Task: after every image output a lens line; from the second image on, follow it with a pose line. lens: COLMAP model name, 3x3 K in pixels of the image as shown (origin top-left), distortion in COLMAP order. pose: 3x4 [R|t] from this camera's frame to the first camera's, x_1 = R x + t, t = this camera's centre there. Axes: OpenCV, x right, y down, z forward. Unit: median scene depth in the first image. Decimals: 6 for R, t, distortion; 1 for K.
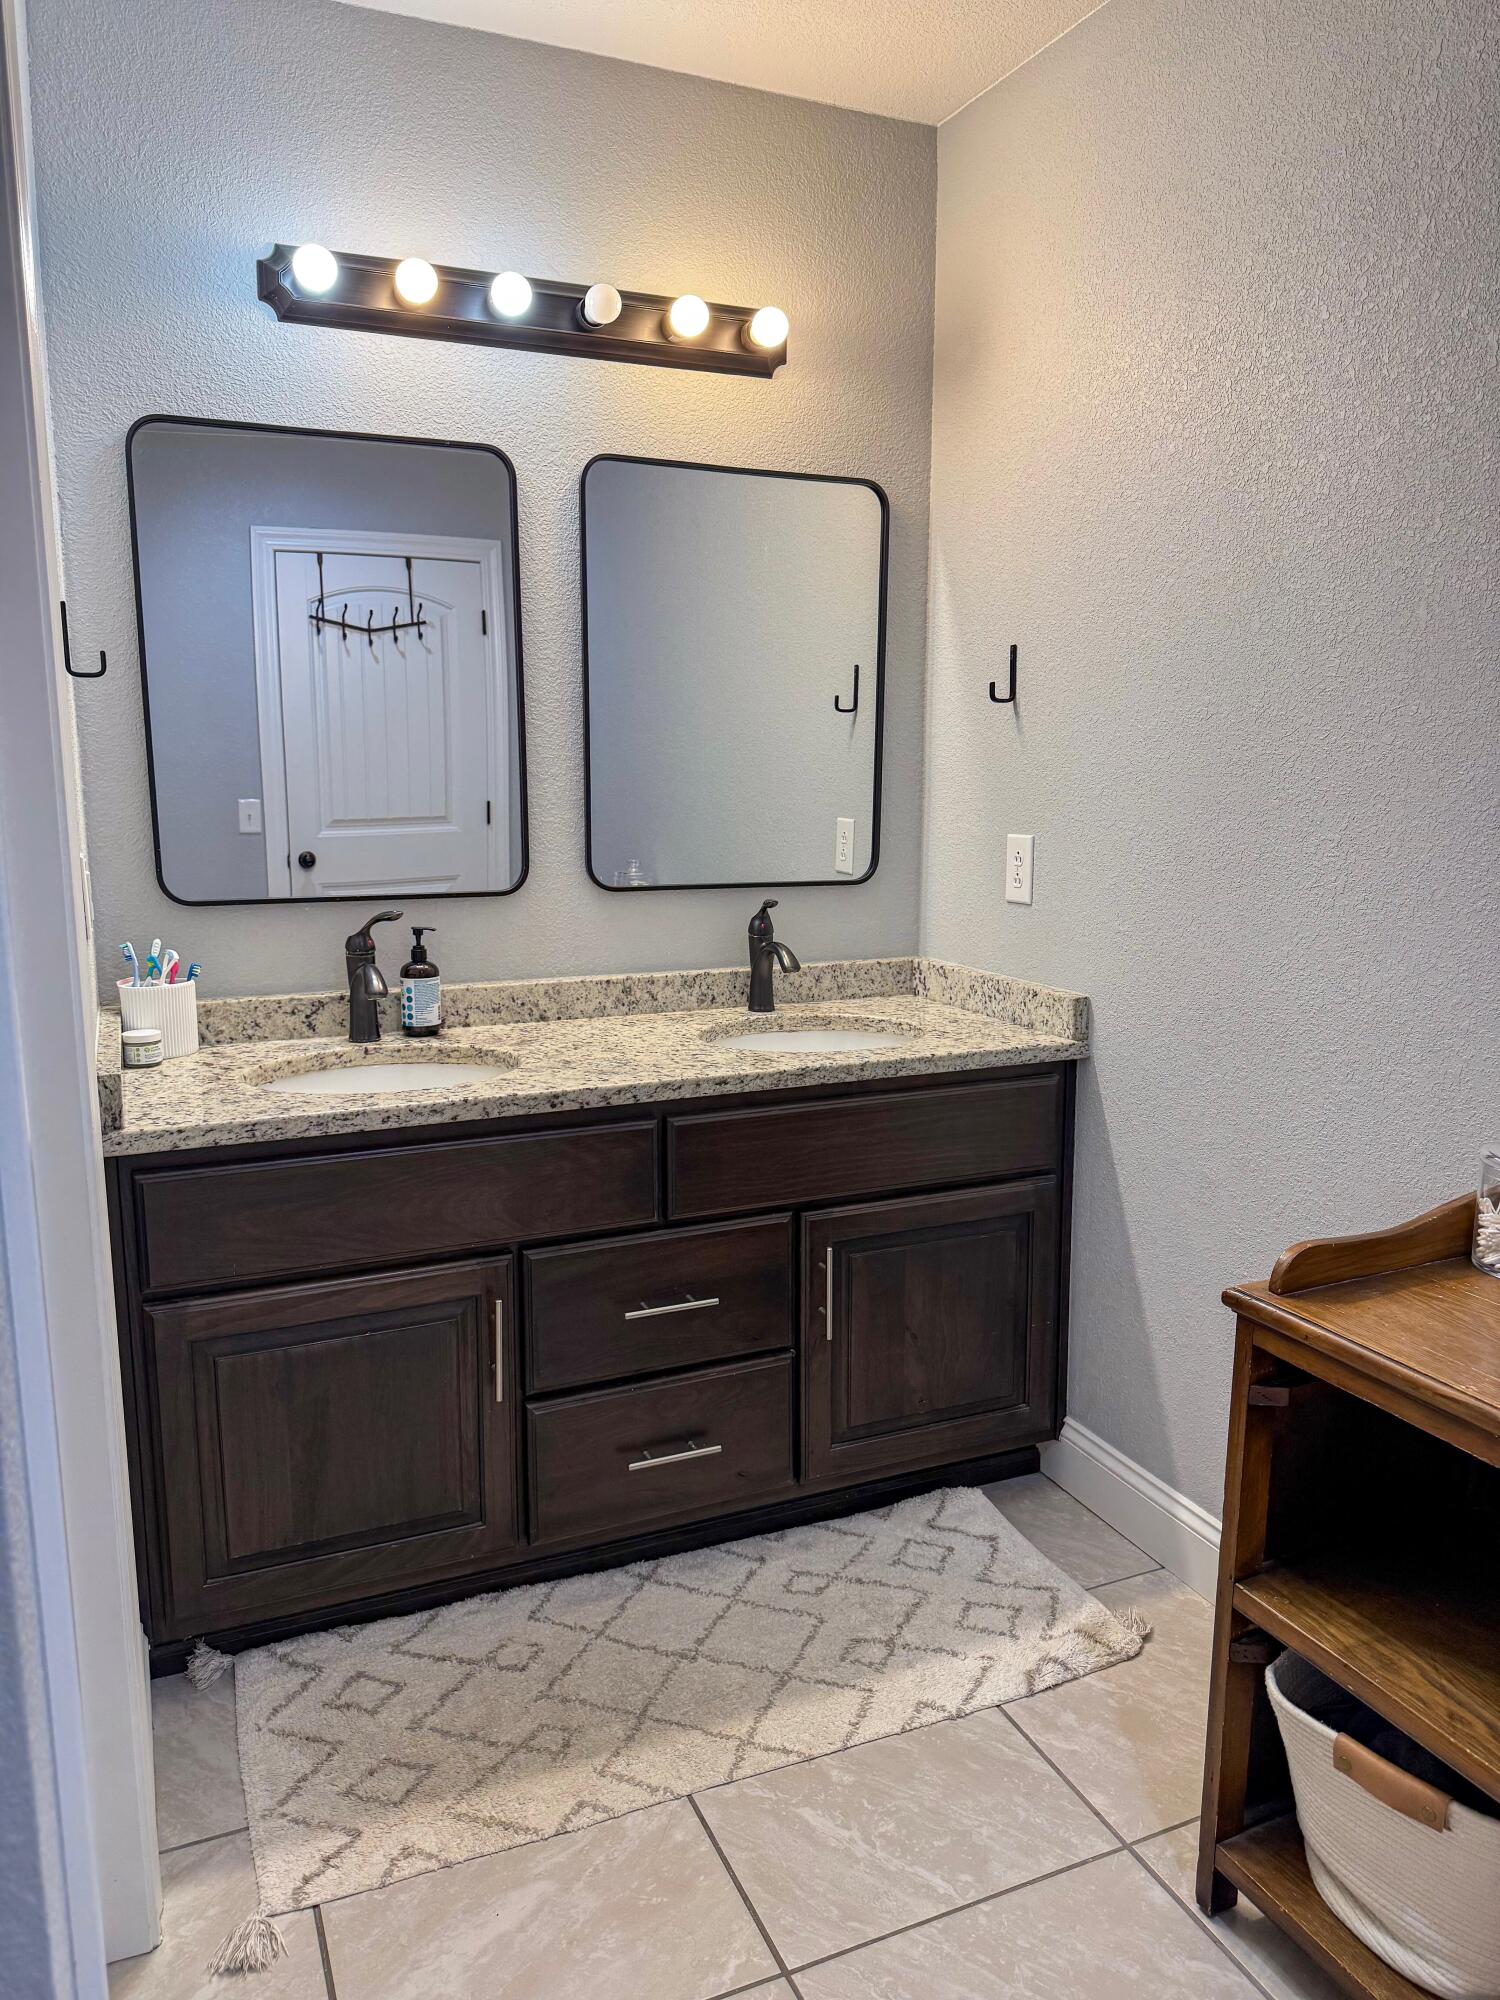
lens RADIAL K [[1406.4, 0, 751.0], [0, 1406.4, 997.5], [0, 0, 1]] dist [0.032446, -0.035795]
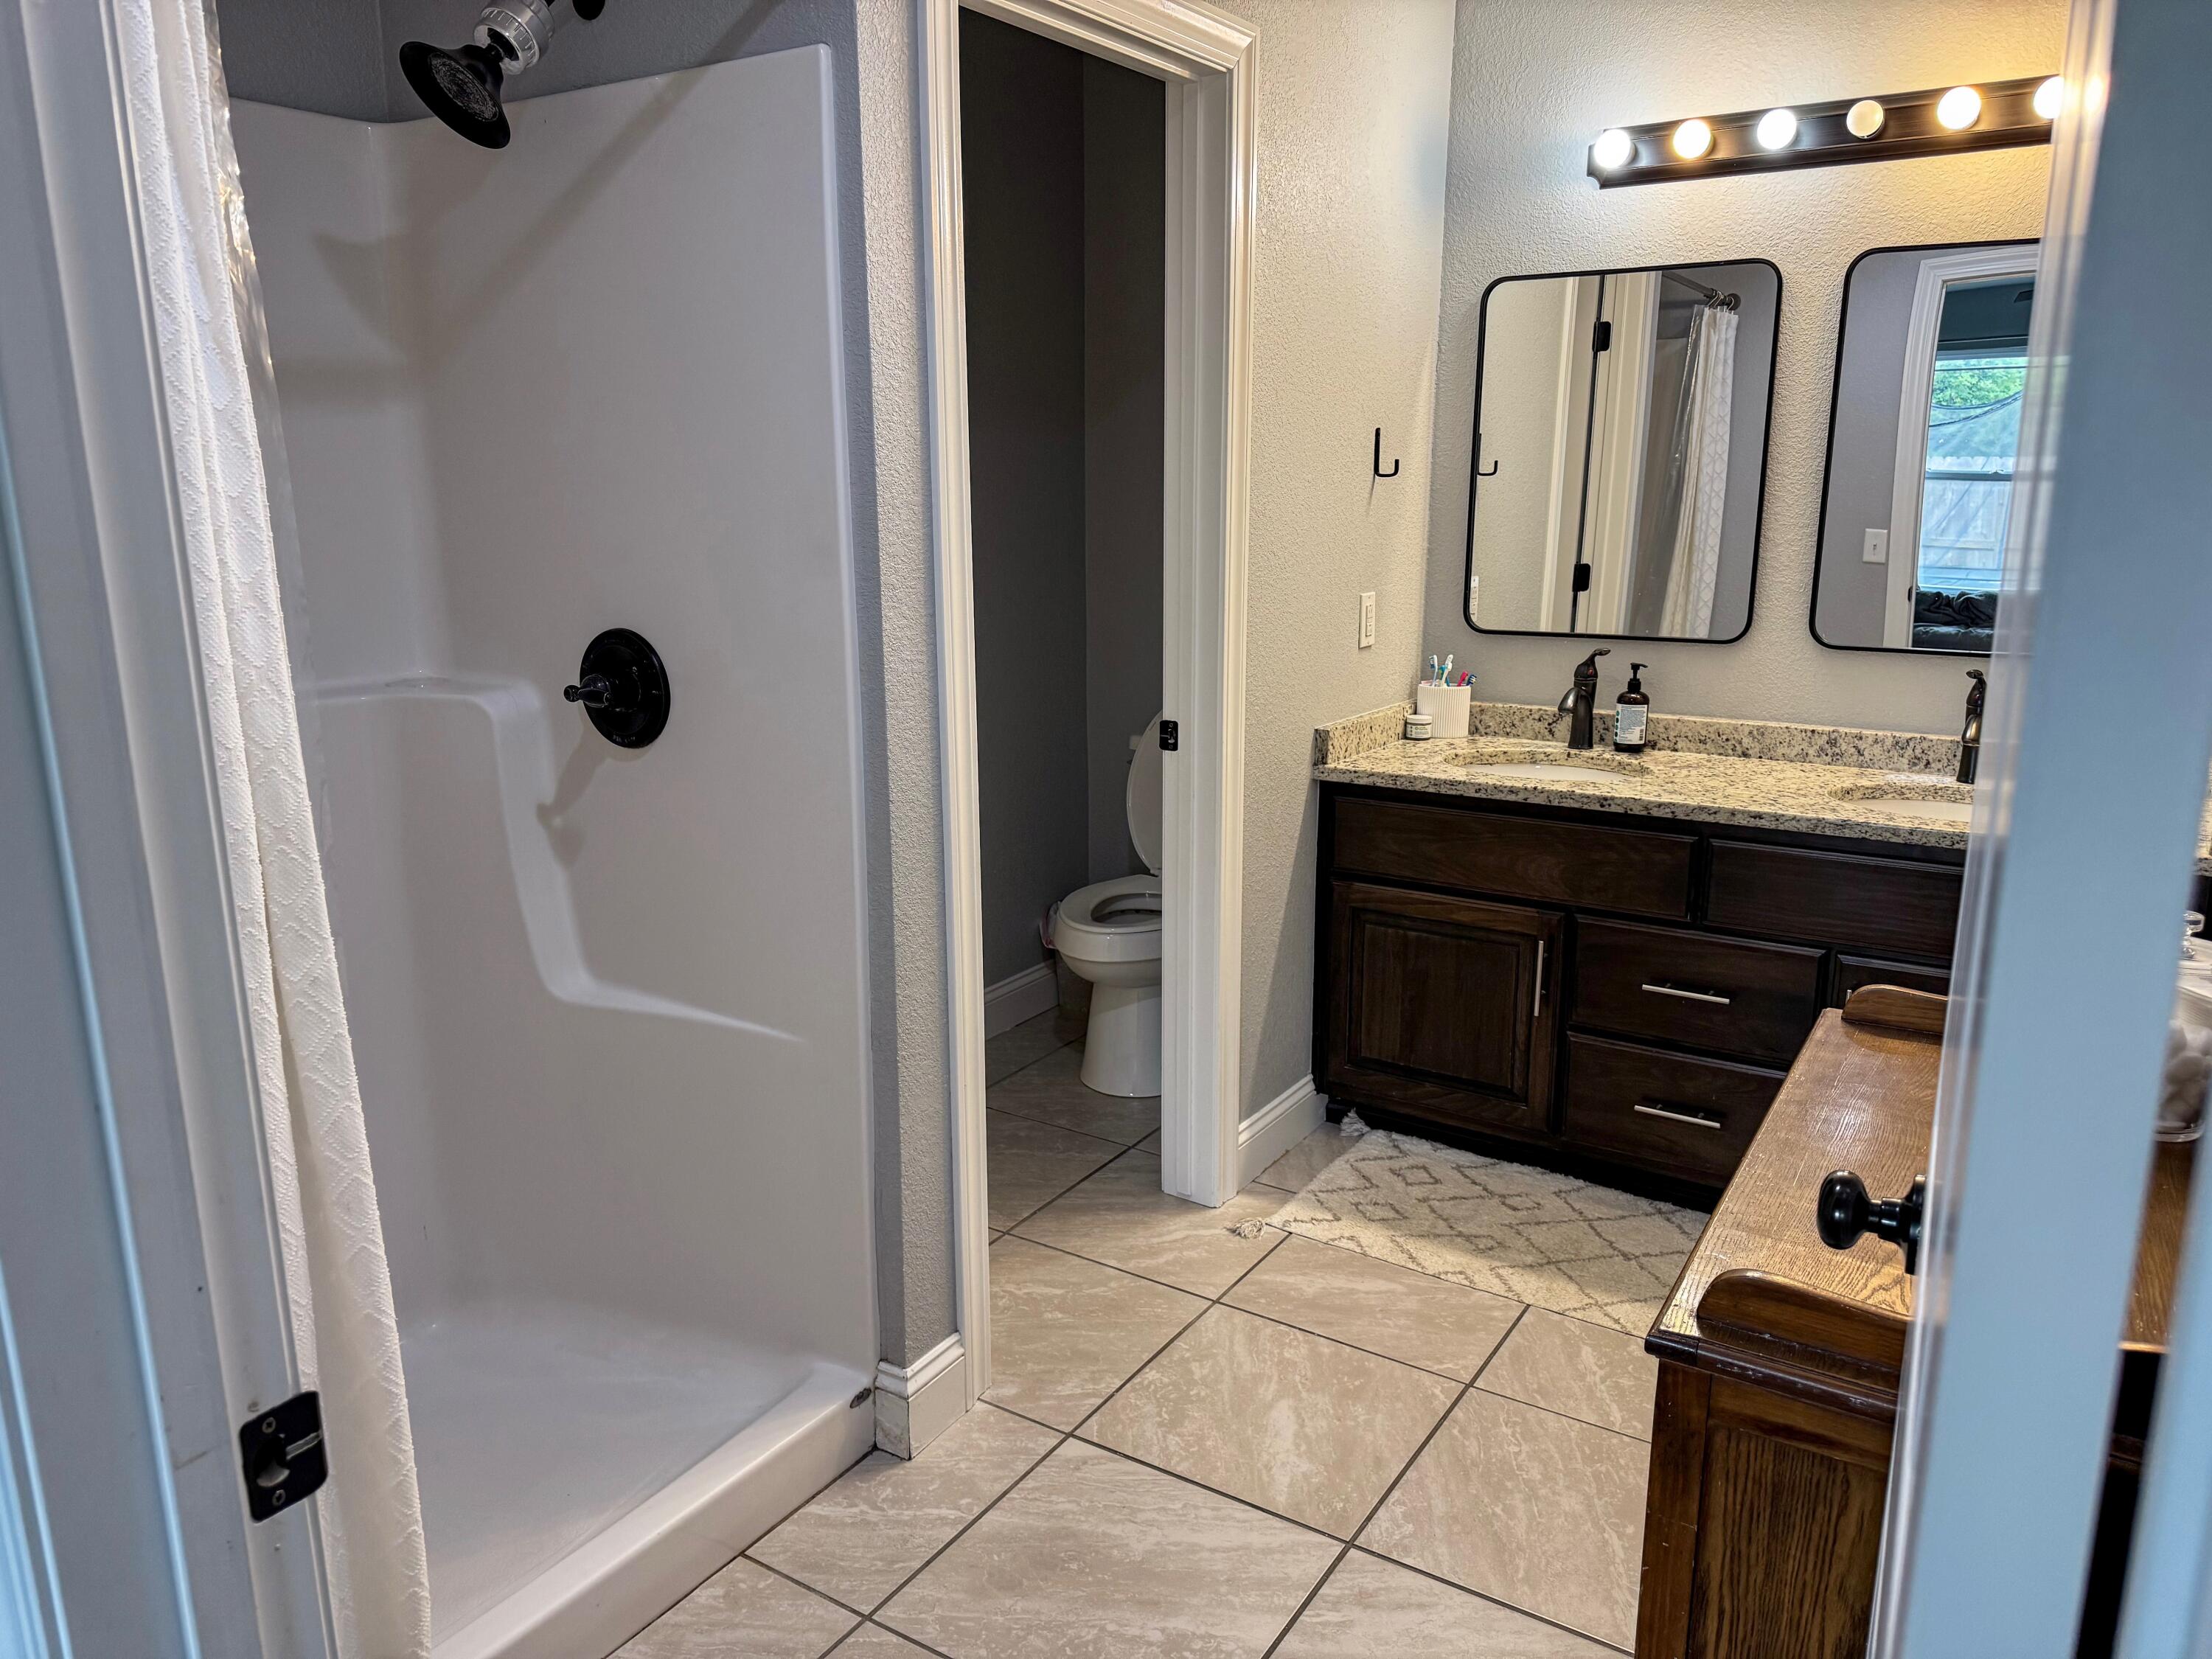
lens RADIAL K [[1555.5, 0, 1103.6], [0, 1555.5, 834.4], [0, 0, 1]] dist [0.032446, -0.035795]
pose [[0.543620, 0.181823, -0.819401, 0.739730], [-0.131816, 0.982634, 0.130592, -0.022563], [0.828916, 0.037018, 0.558146, -0.167923]]
